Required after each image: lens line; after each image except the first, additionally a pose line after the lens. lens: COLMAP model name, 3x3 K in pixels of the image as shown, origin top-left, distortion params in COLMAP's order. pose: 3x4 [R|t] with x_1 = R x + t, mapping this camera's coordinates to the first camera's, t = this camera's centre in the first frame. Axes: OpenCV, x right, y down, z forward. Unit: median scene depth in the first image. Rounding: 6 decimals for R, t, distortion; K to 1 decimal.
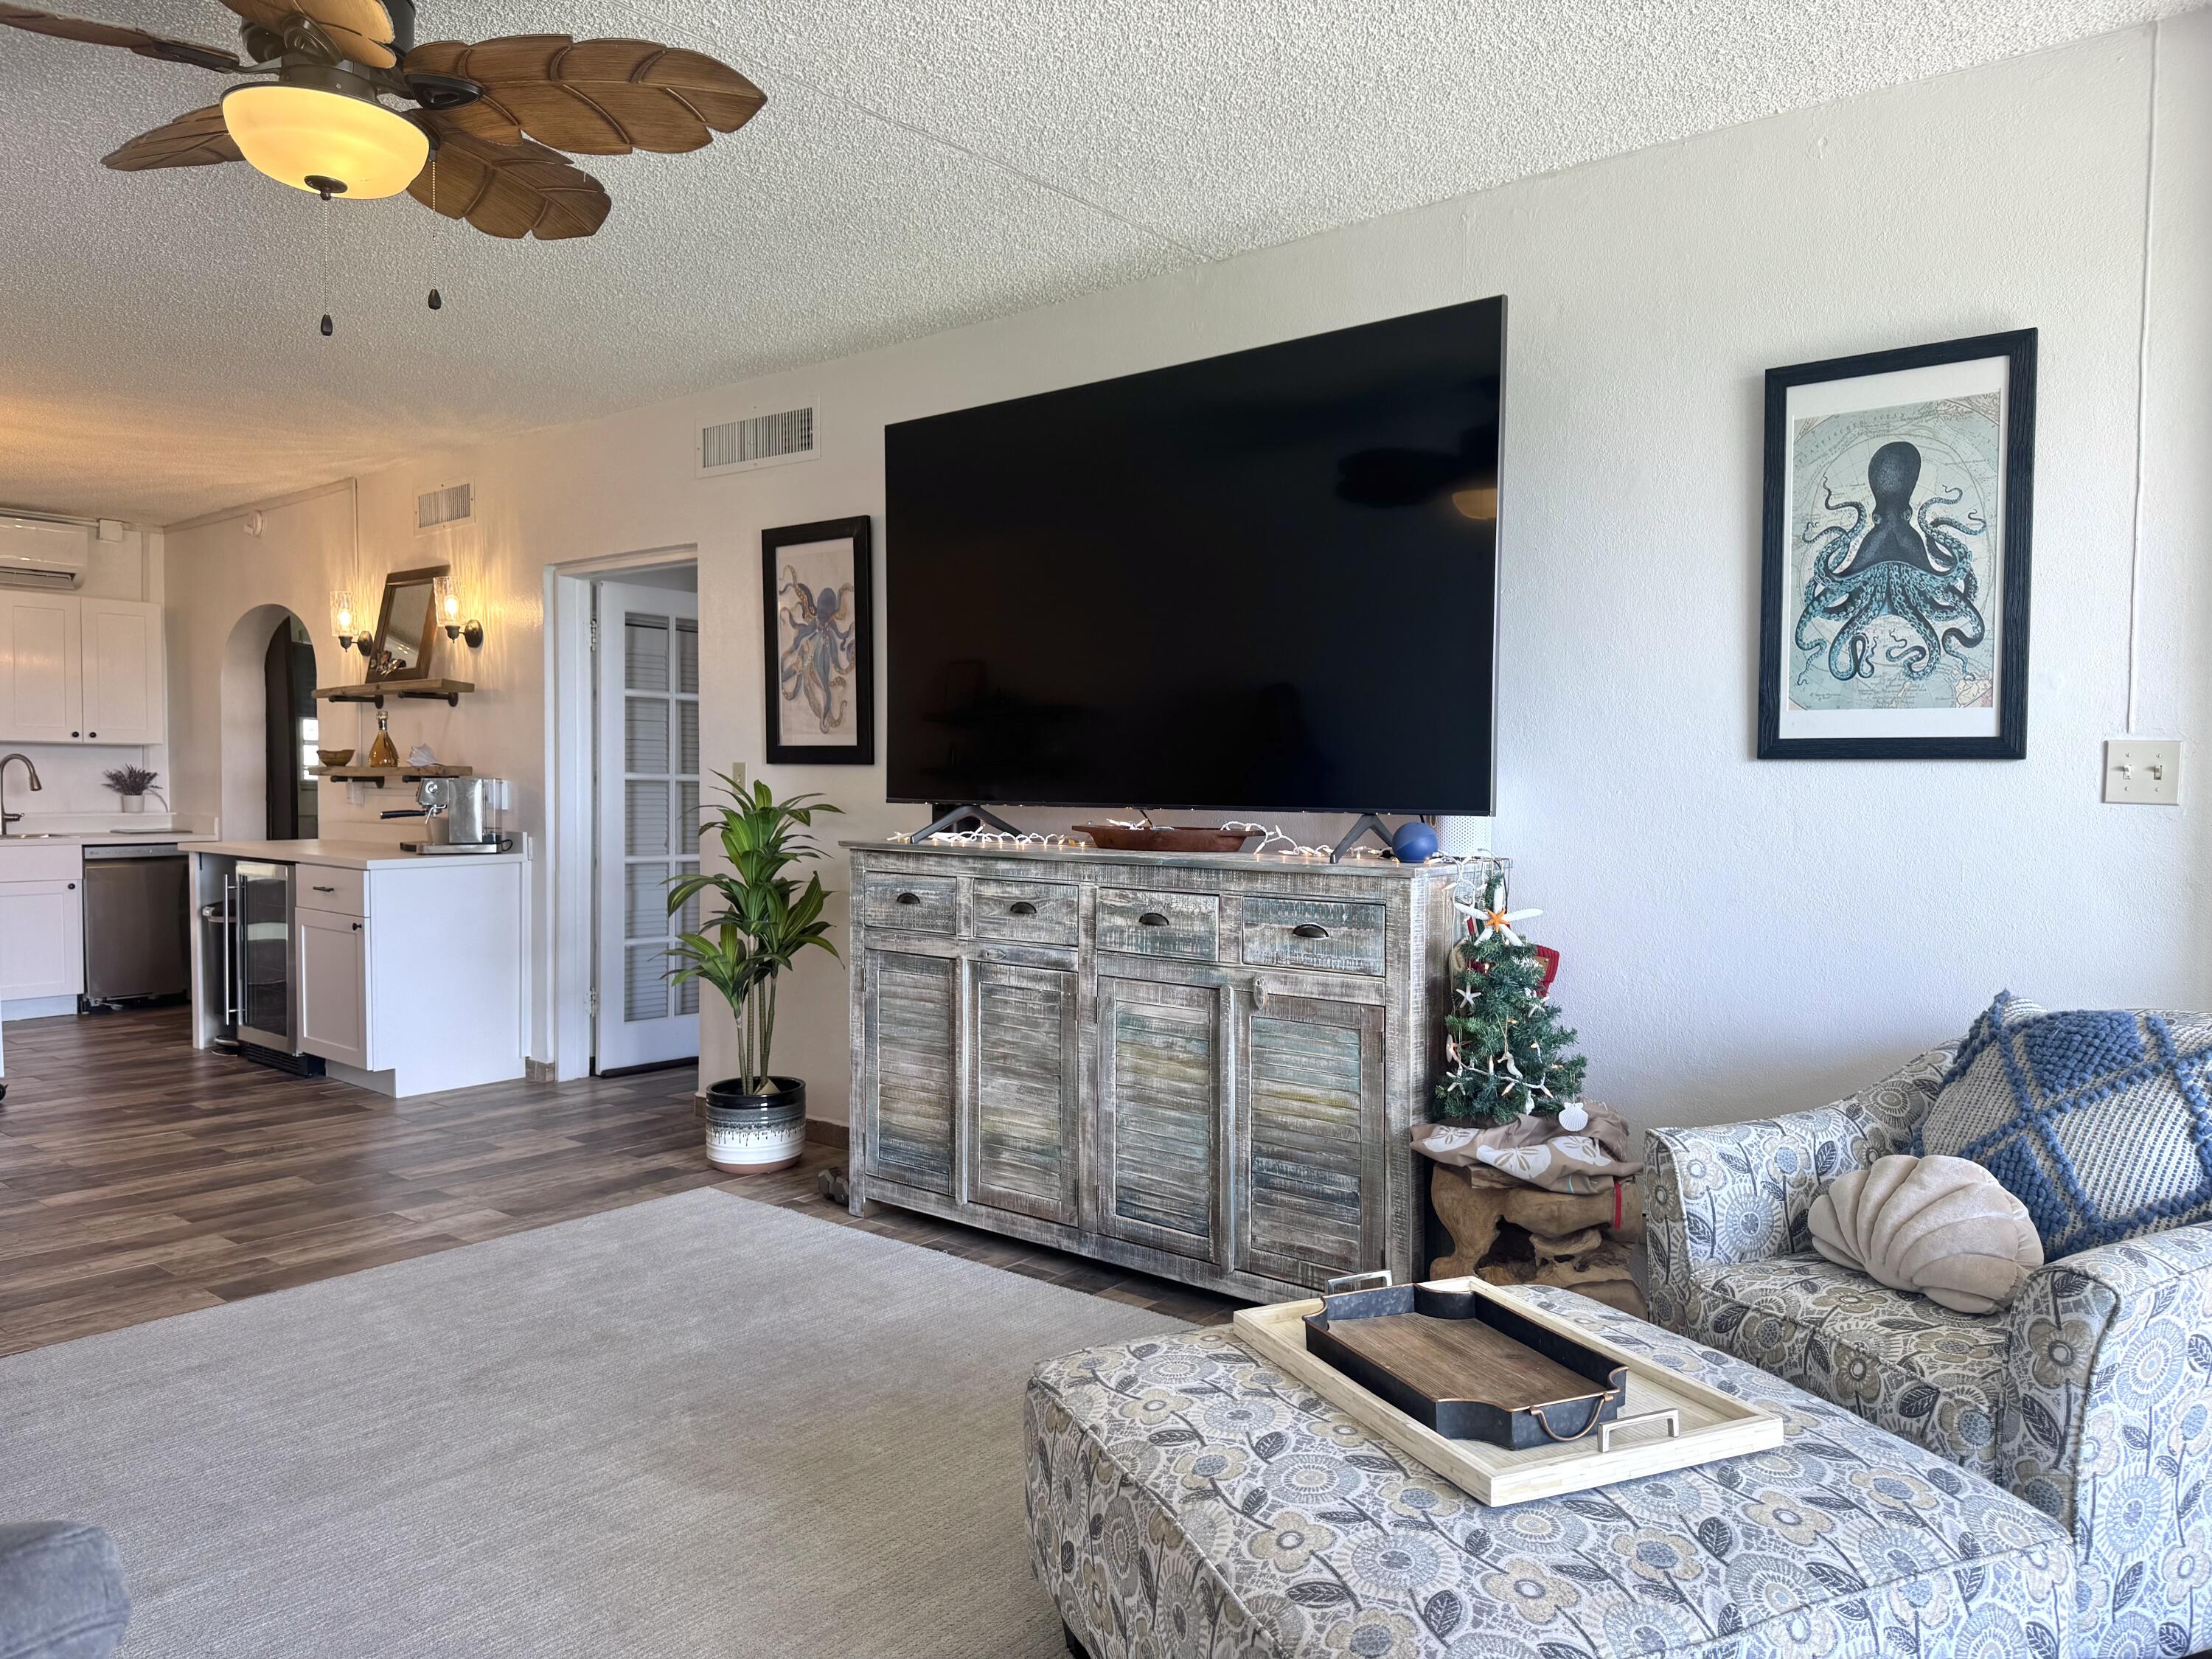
lens RADIAL K [[1530.8, 0, 1106.0], [0, 1530.8, 829.5], [0, 0, 1]] dist [0.183537, -0.263842]
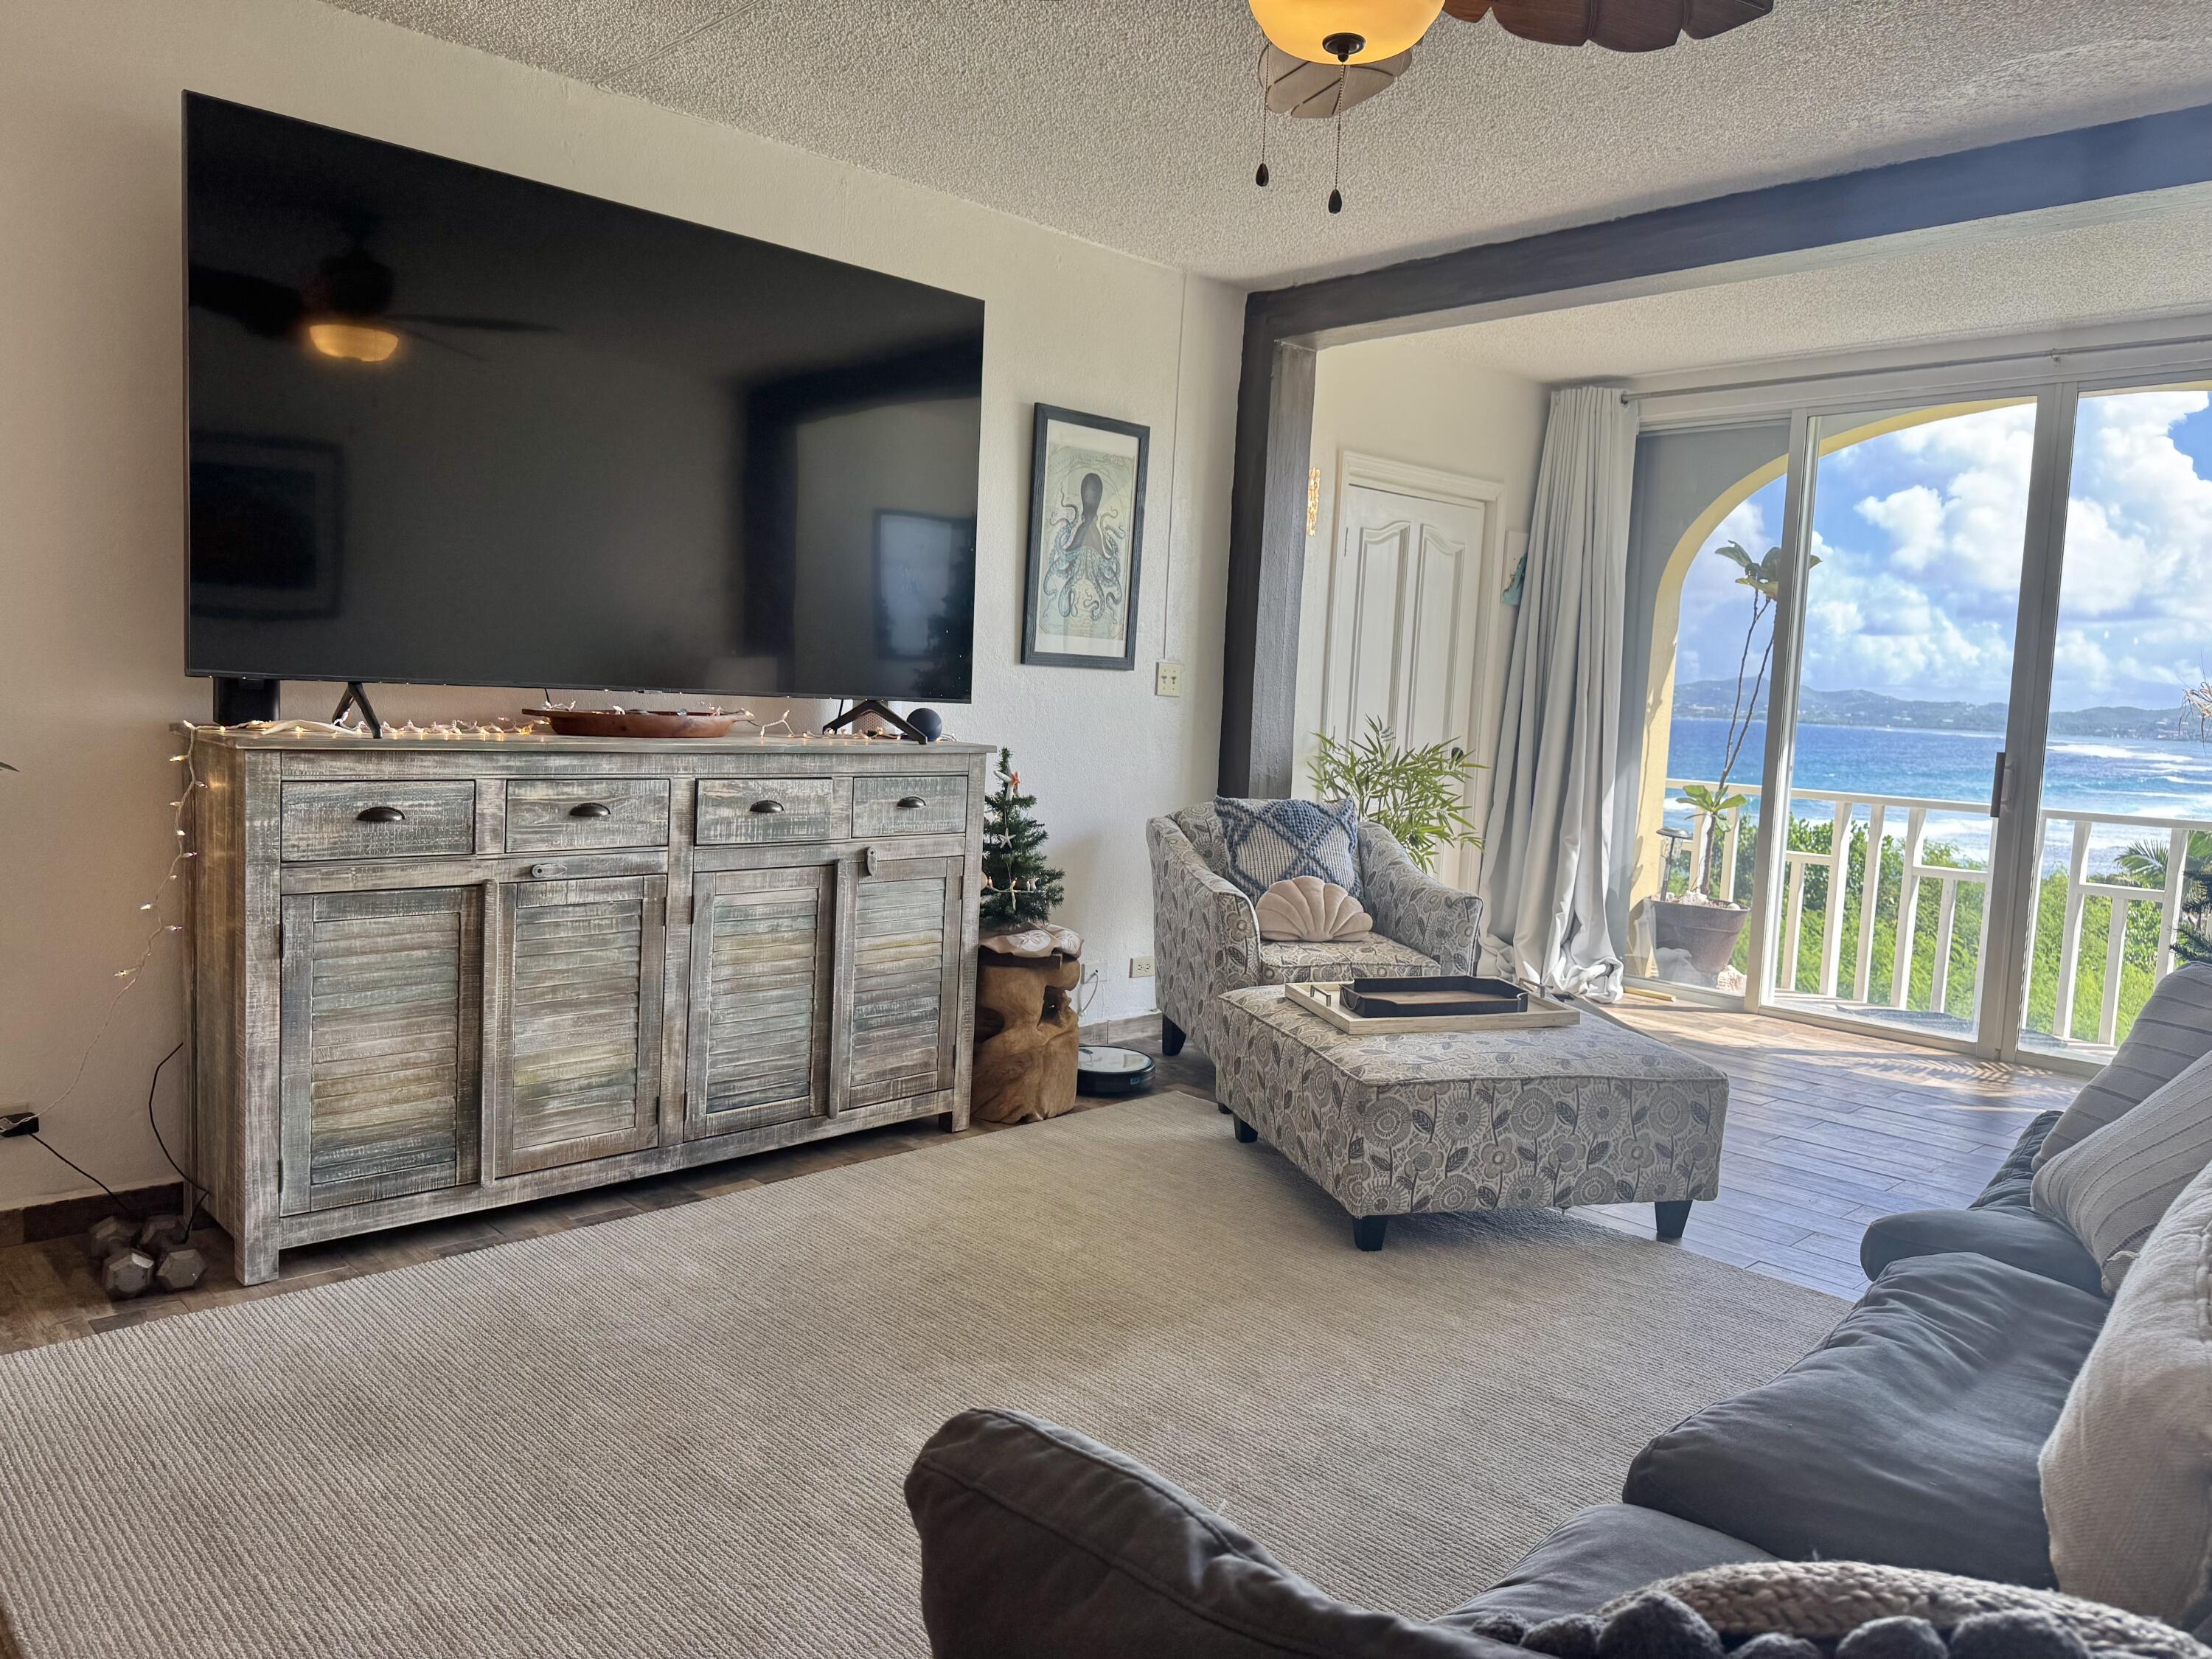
lens RADIAL K [[1530.8, 0, 1106.0], [0, 1530.8, 829.5], [0, 0, 1]] dist [0.183537, -0.263842]
pose [[0.123834, -0.093688, 0.987870, -0.917712], [-0.009828, 0.995368, 0.095632, -0.024666], [-0.992254, -0.021551, 0.122340, 0.641294]]
